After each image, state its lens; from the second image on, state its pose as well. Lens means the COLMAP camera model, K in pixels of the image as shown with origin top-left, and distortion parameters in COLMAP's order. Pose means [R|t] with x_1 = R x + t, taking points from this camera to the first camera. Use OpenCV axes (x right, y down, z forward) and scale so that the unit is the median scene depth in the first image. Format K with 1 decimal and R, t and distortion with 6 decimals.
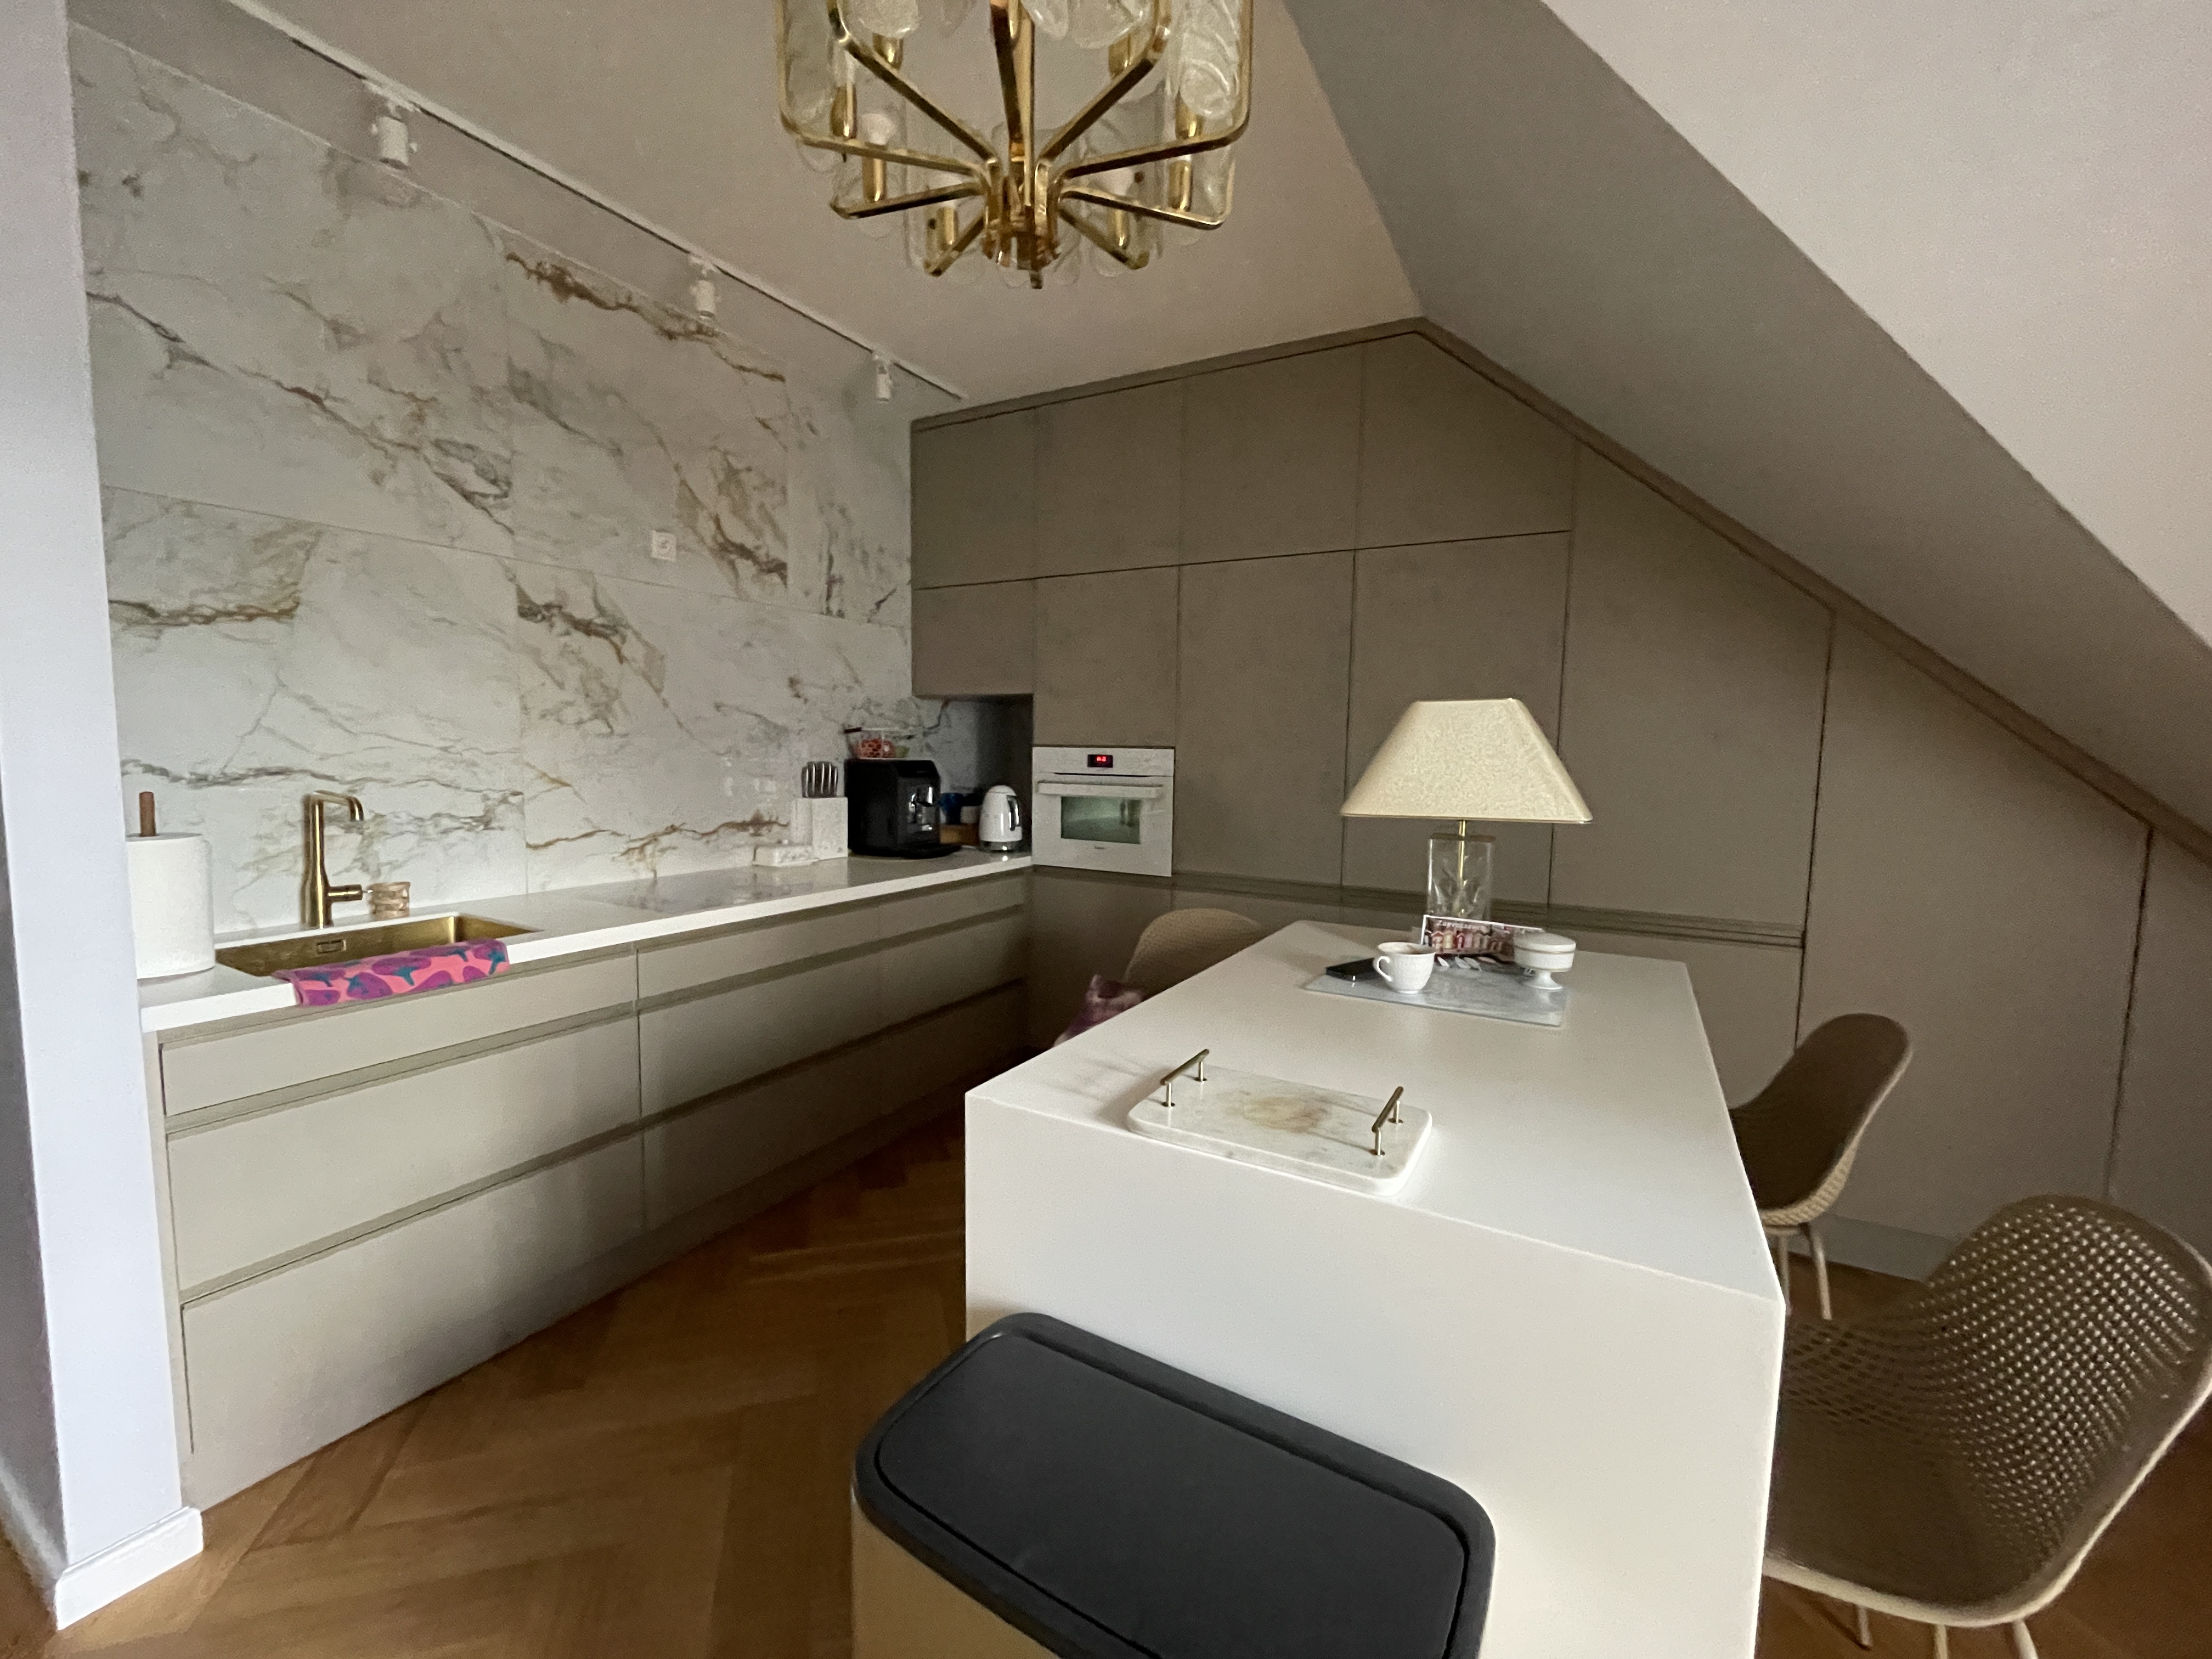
lens RADIAL K [[905.6, 0, 1106.0], [0, 905.6, 829.5], [0, 0, 1]] dist [0.001422, 0.000303]
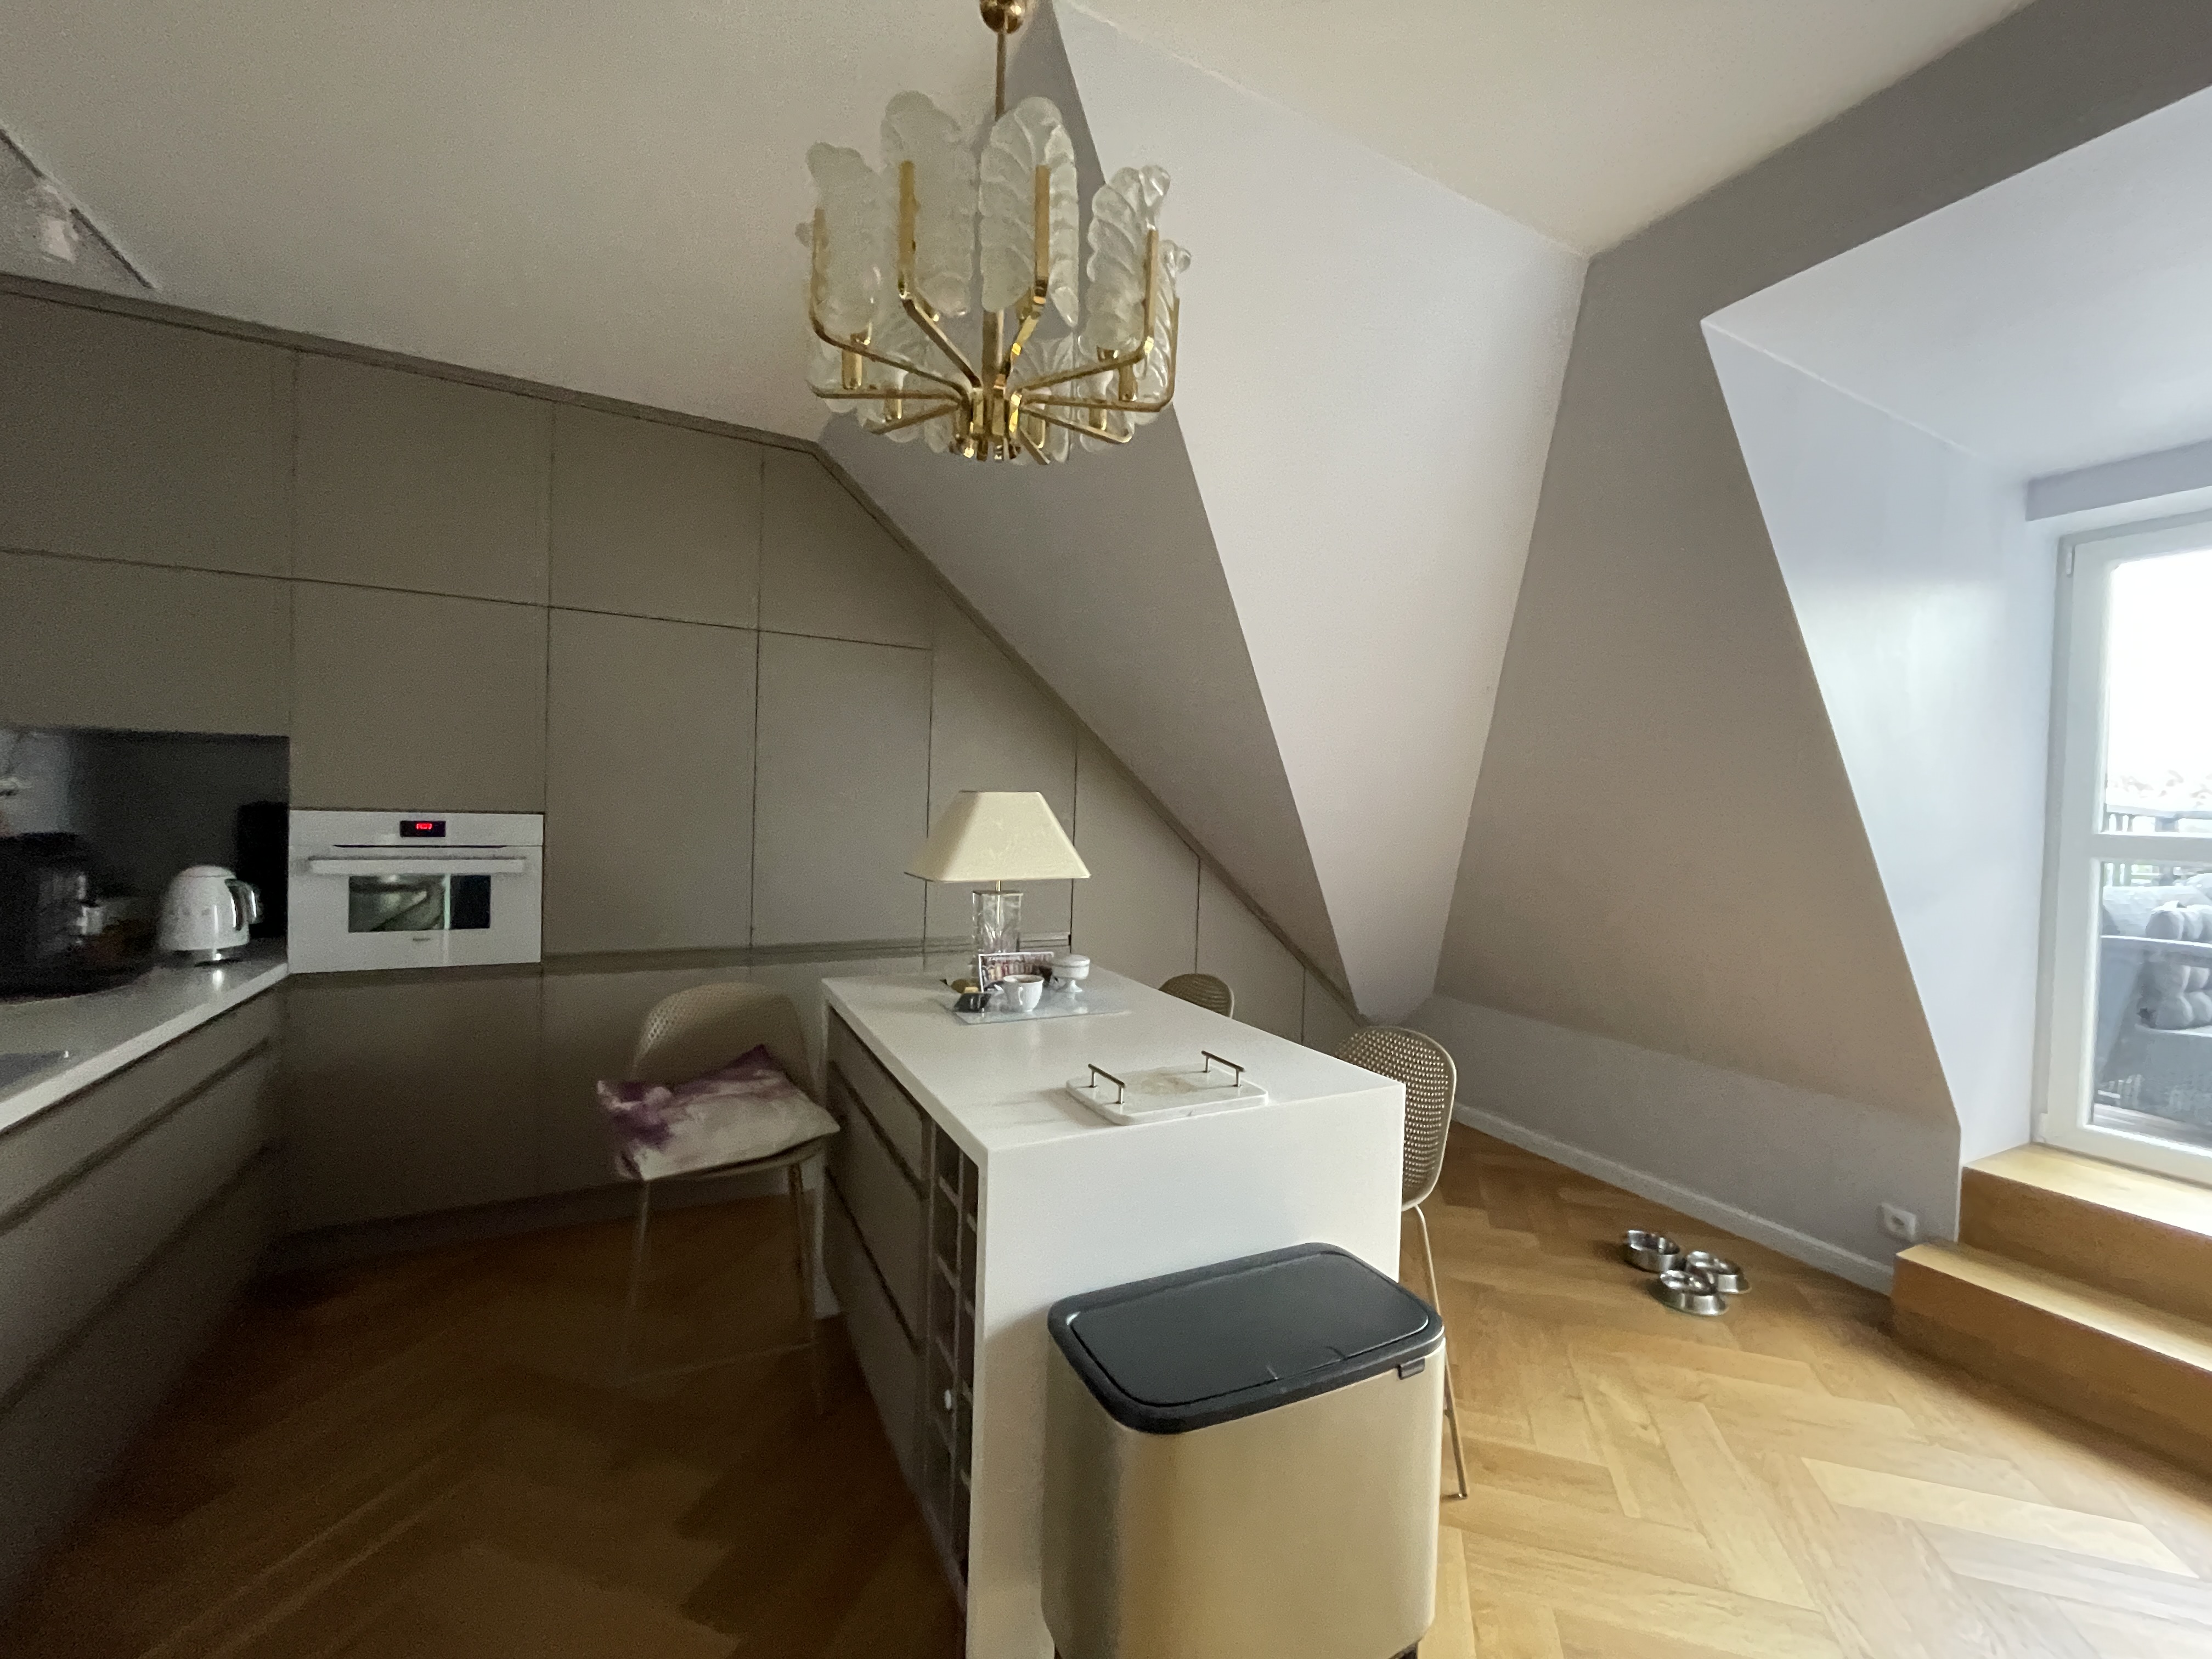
lens RADIAL K [[905.6, 0, 1106.0], [0, 905.6, 829.5], [0, 0, 1]] dist [0.001422, 0.000303]
pose [[0.540971, -0.020039, 0.840803, -0.355032], [0.056930, 0.998296, -0.012836, -0.031843], [-0.839113, 0.054811, 0.541189, 0.077274]]
